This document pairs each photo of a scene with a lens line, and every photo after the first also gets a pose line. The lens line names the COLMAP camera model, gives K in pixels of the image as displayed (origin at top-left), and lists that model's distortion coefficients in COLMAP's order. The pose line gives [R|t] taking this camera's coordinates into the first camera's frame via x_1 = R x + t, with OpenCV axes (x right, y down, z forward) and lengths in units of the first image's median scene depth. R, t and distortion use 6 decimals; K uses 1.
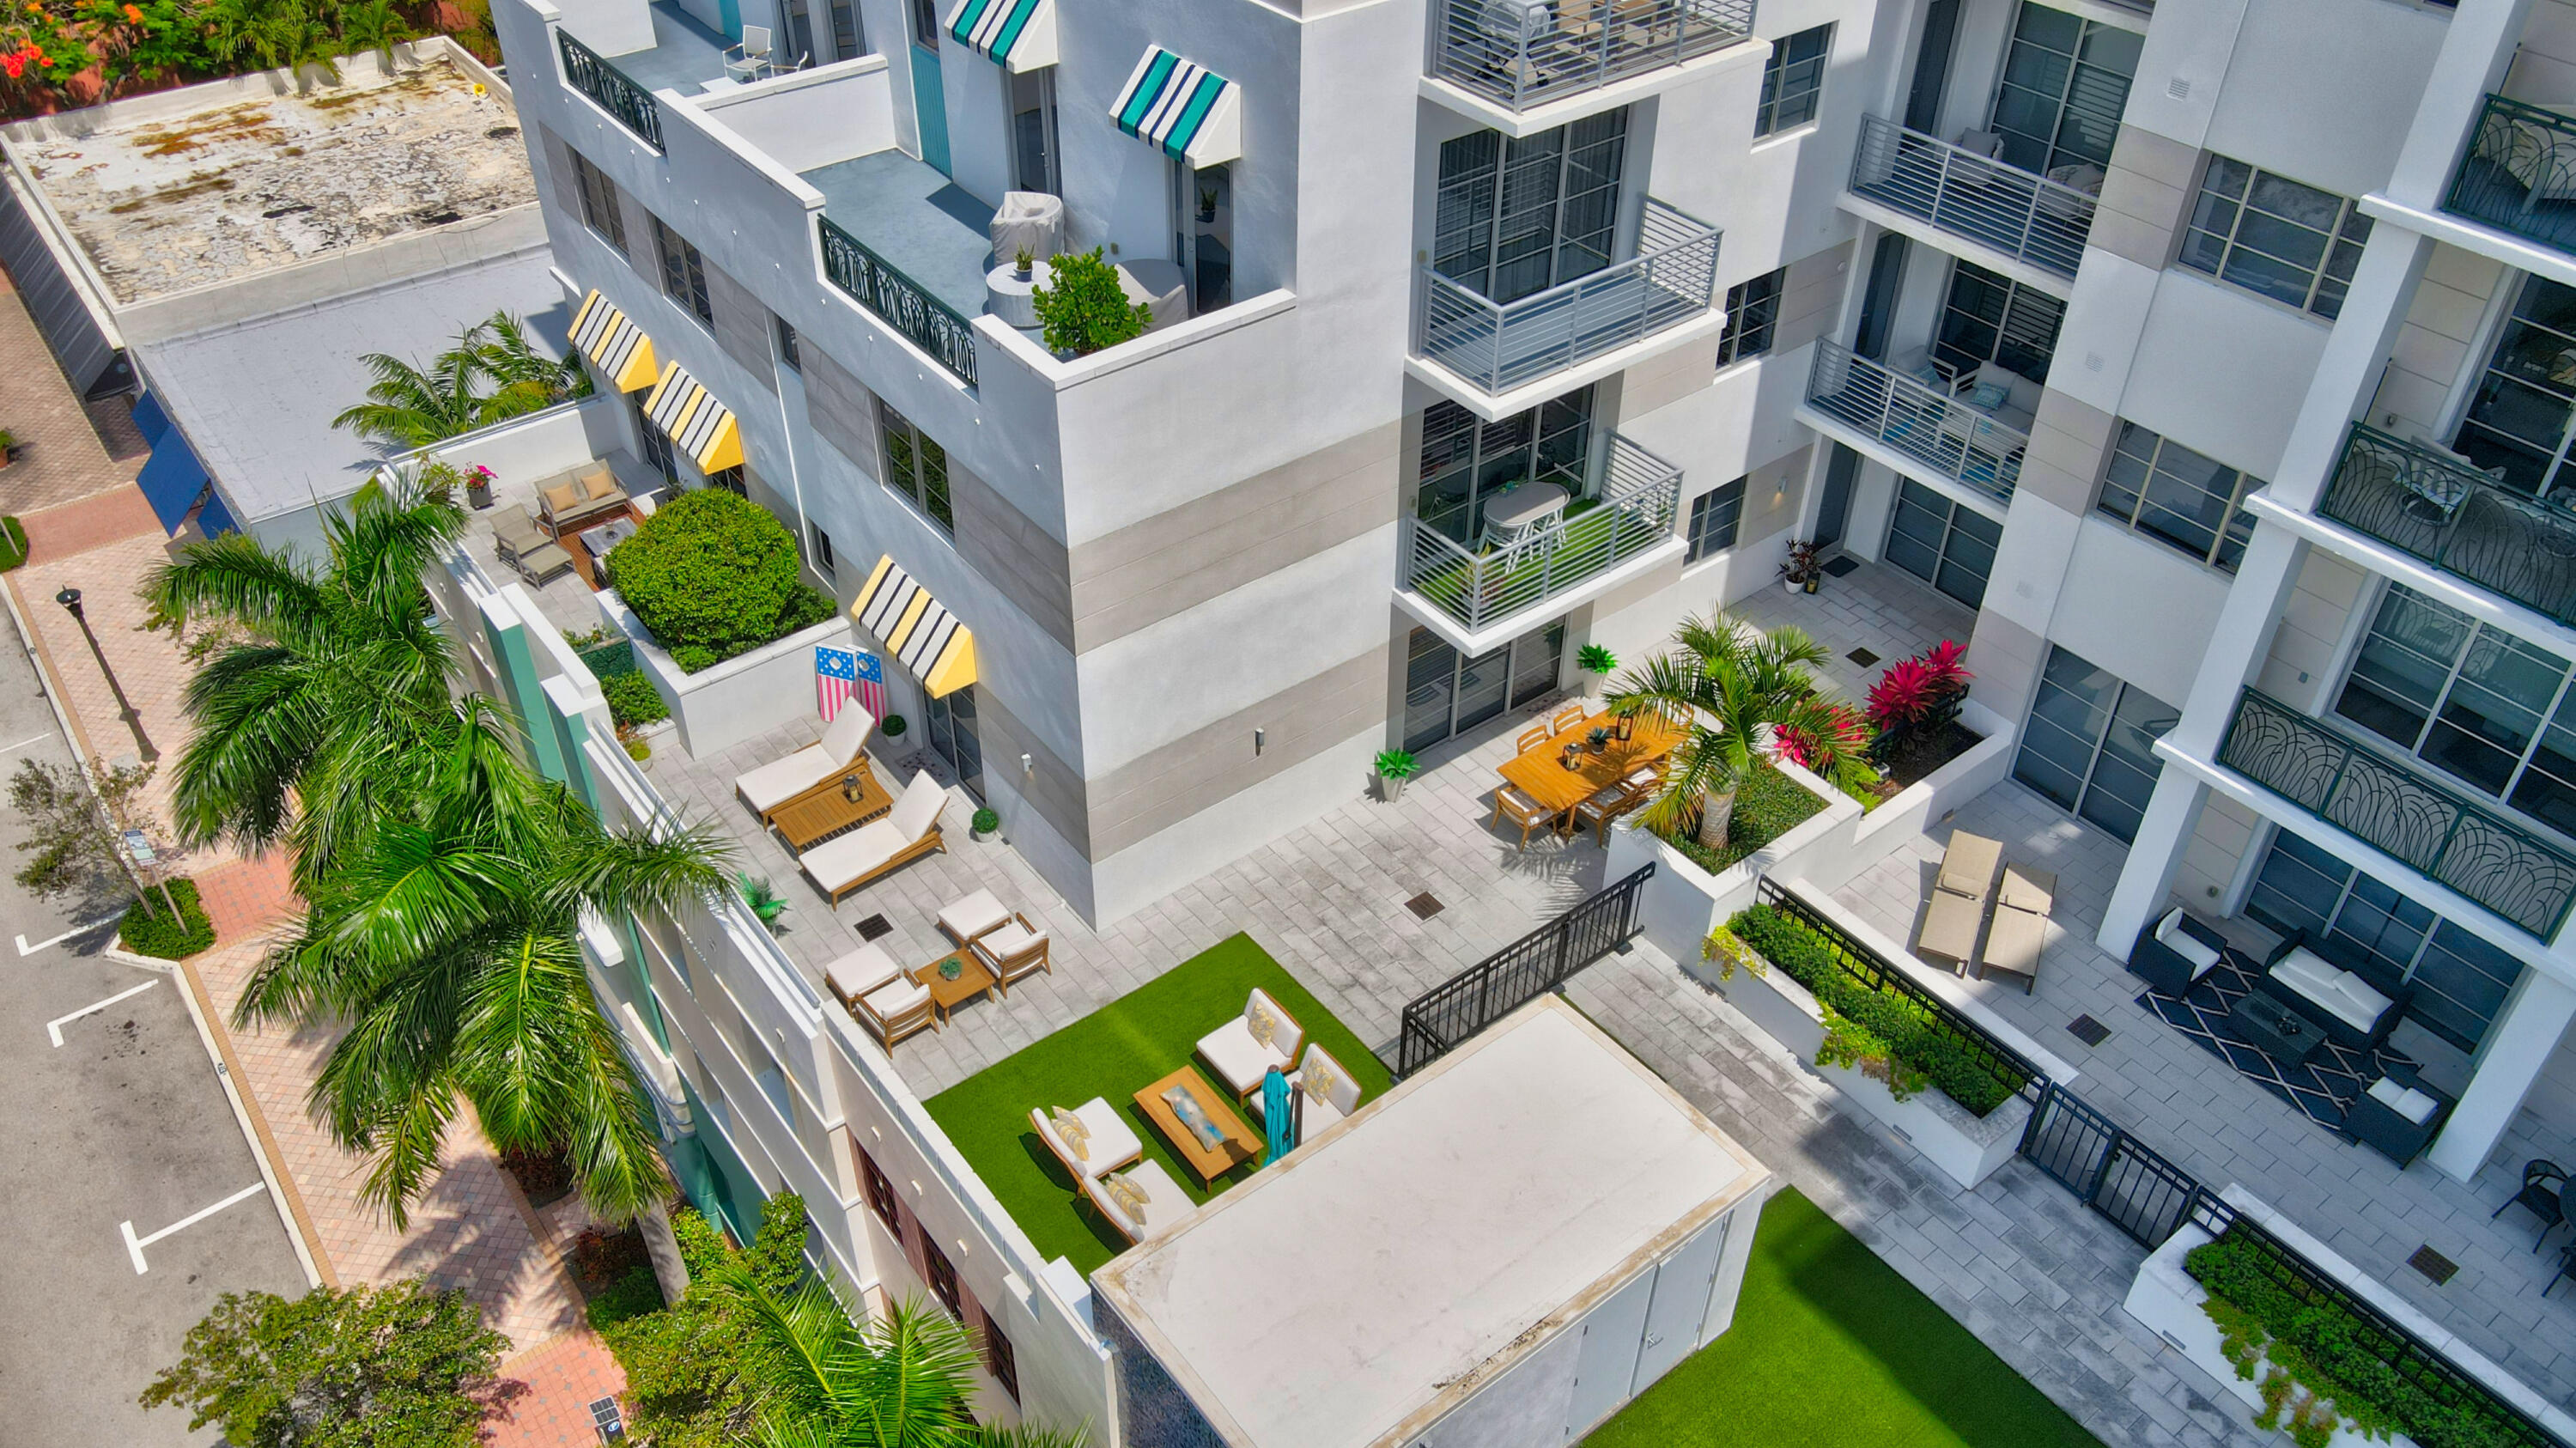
lens RADIAL K [[1892.2, 0, 1268.6], [0, 1892.2, 728.7], [0, 0, 1]] dist [-0.003172, 0.004815]
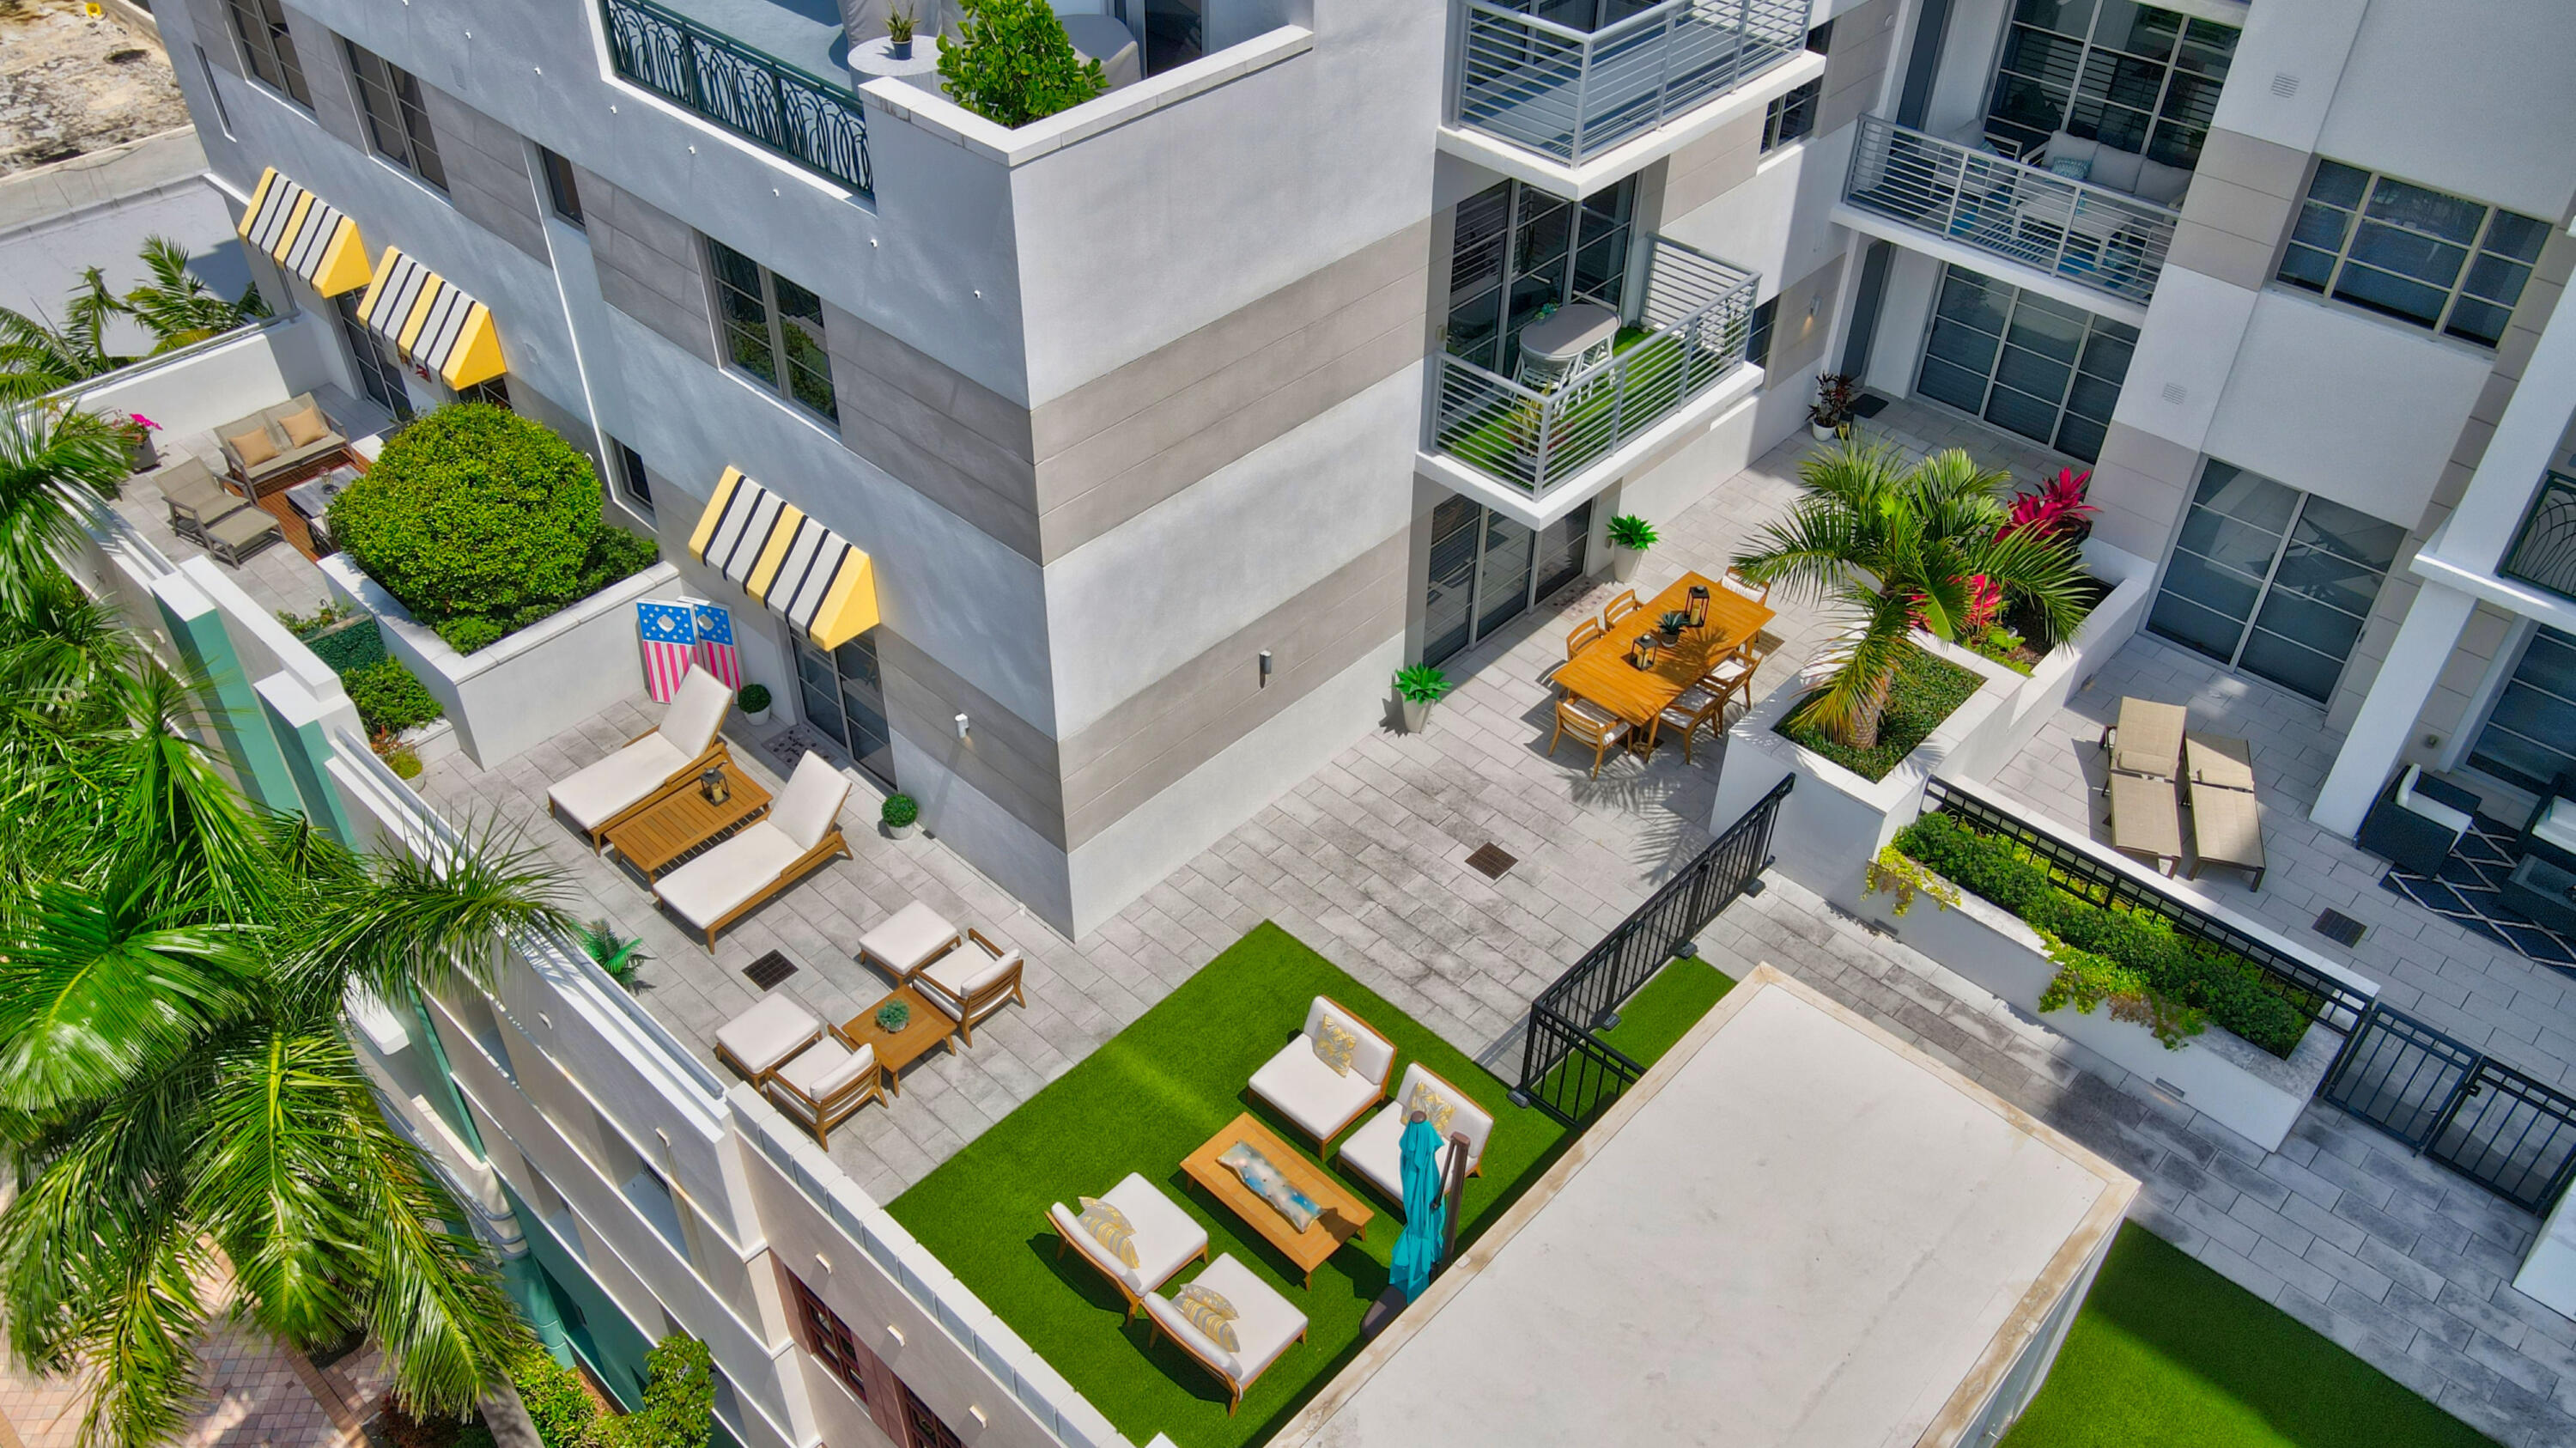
lens RADIAL K [[1897.1, 0, 1270.8], [0, 1897.1, 725.2], [0, 0, 1]] dist [0.009334, 0.001731]
pose [[0.987635, -0.098207, 0.122200, -0.097396], [0.095366, 0.995023, 0.028901, 0.007482], [-0.124430, -0.016890, 0.992085, 0.245583]]
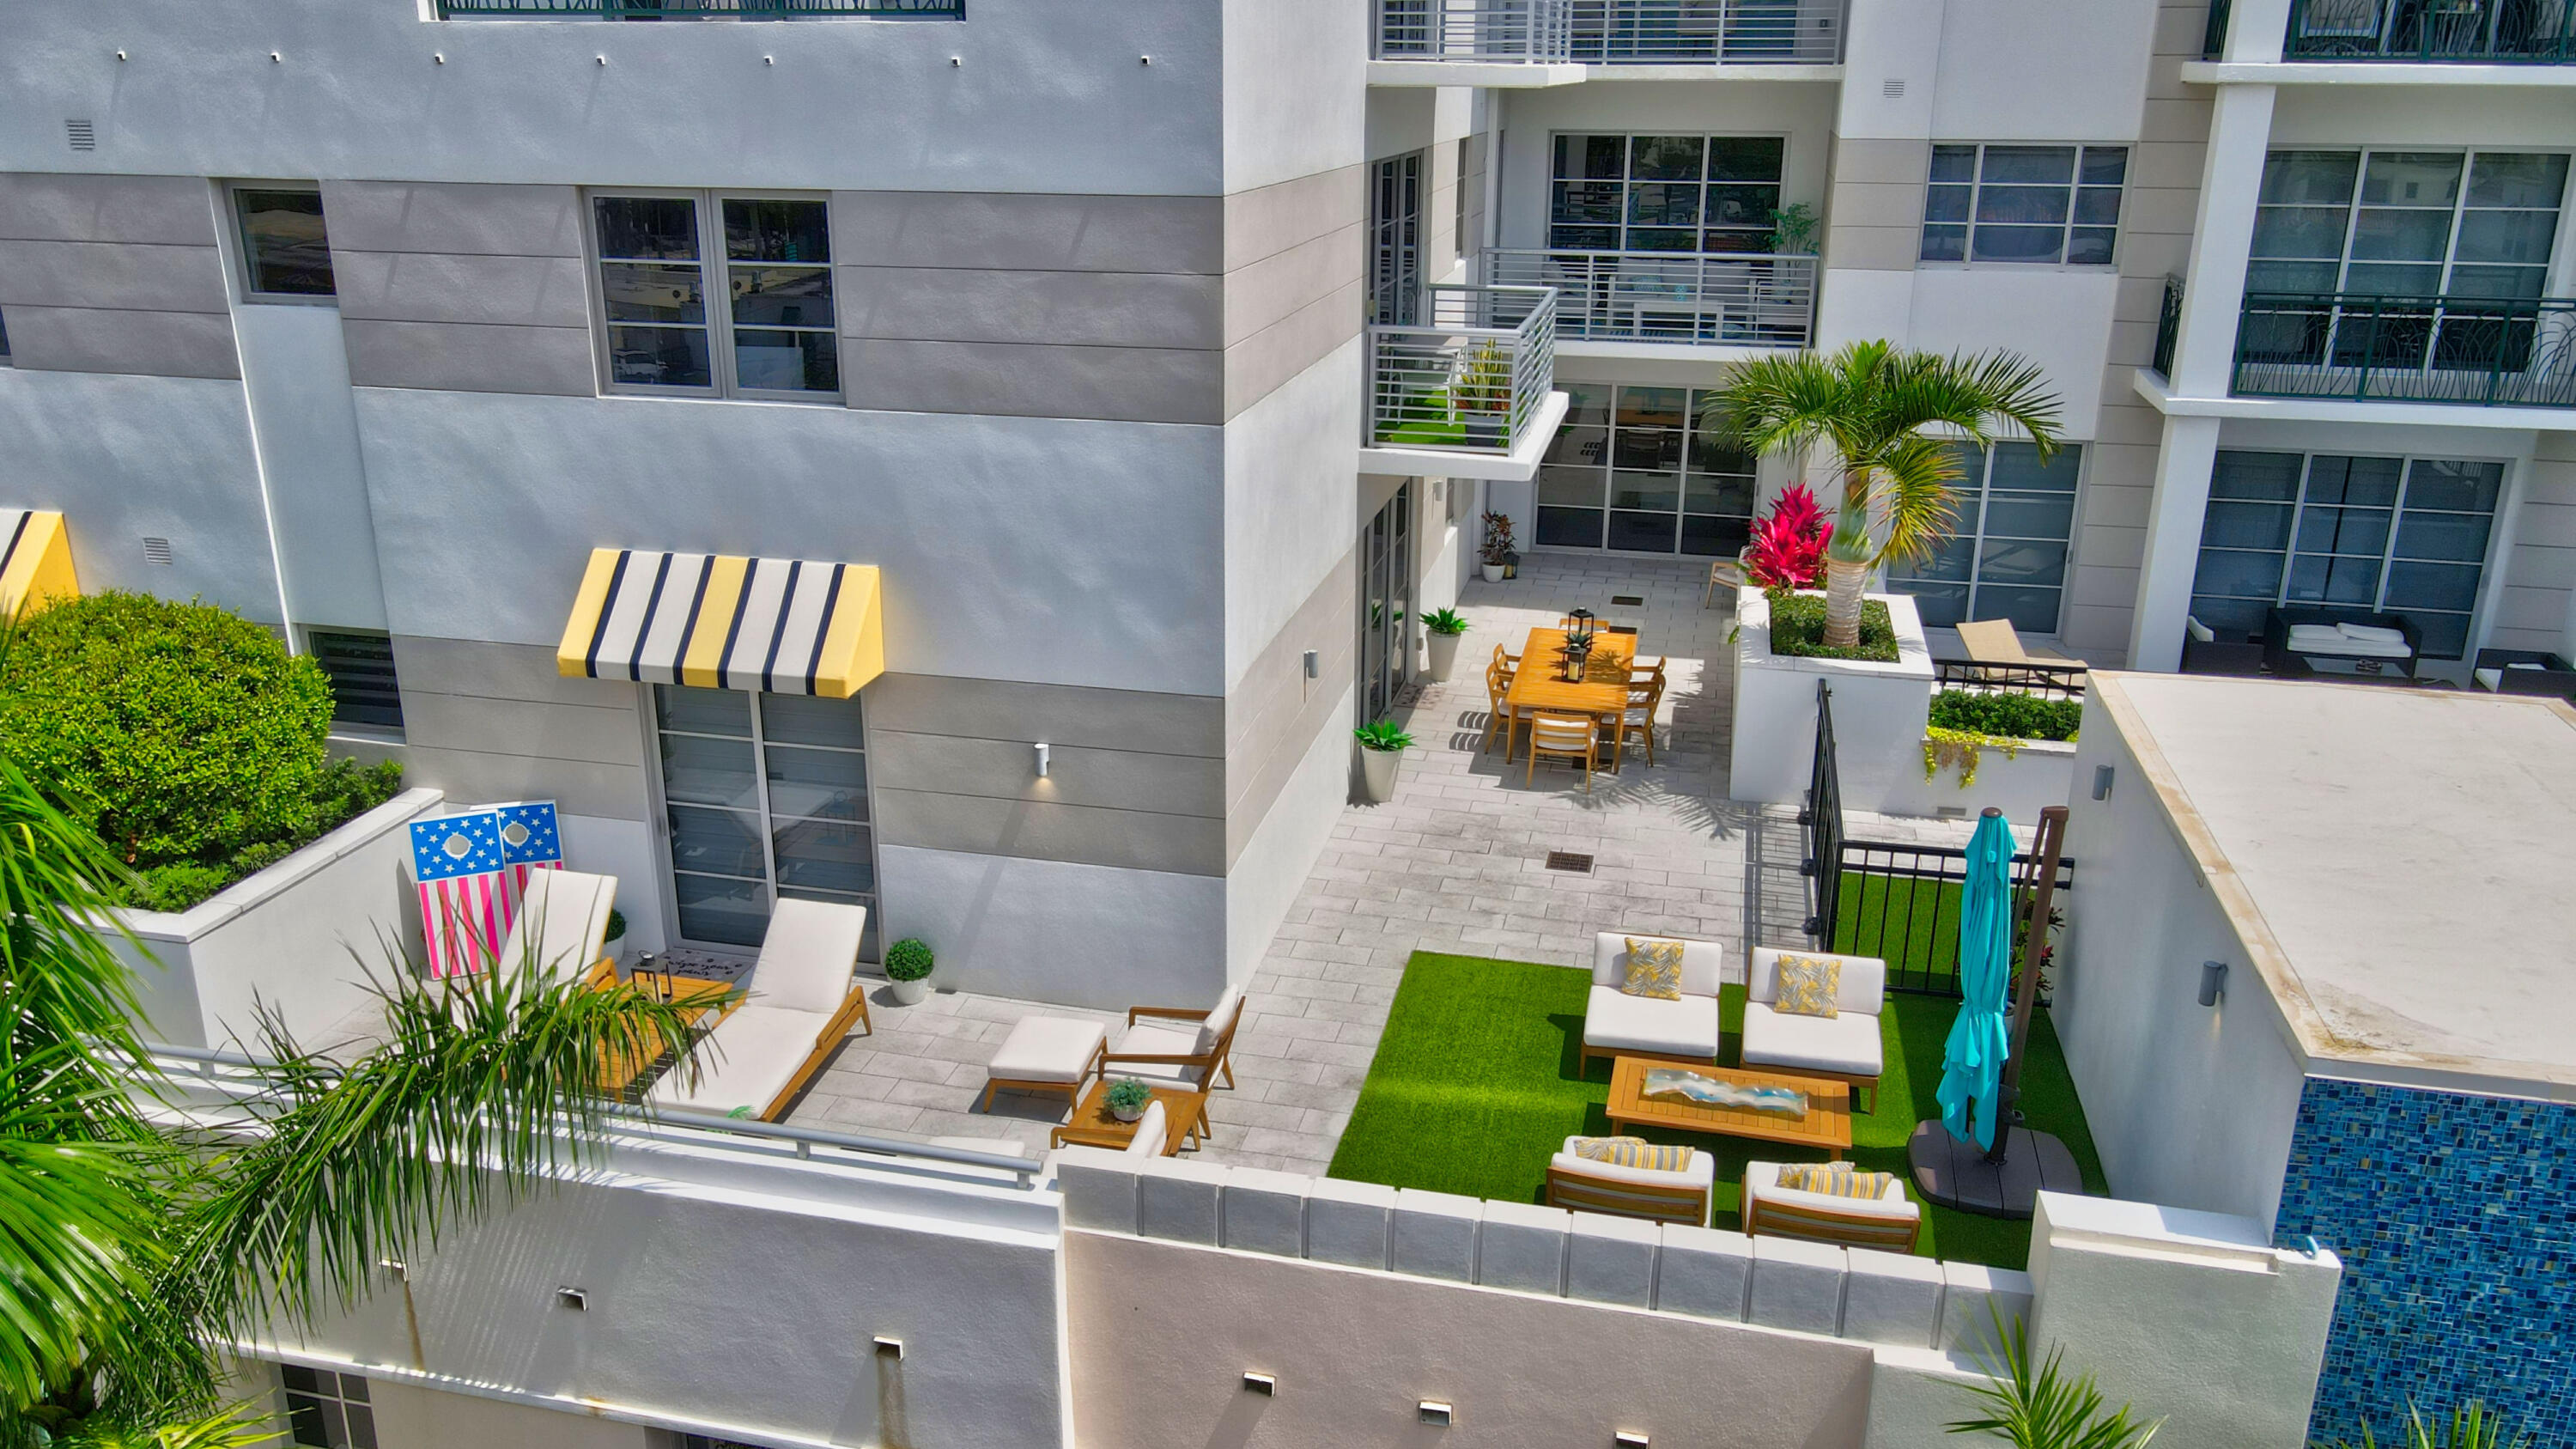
lens RADIAL K [[1897.2, 0, 1270.8], [0, 1897.2, 725.7], [0, 0, 1]] dist [0.009334, 0.001731]
pose [[0.775207, -0.207926, 0.596507, -0.401127], [0.394737, 0.896664, -0.200439, 0.145194], [-0.493190, 0.390845, 0.777177, 0.513097]]
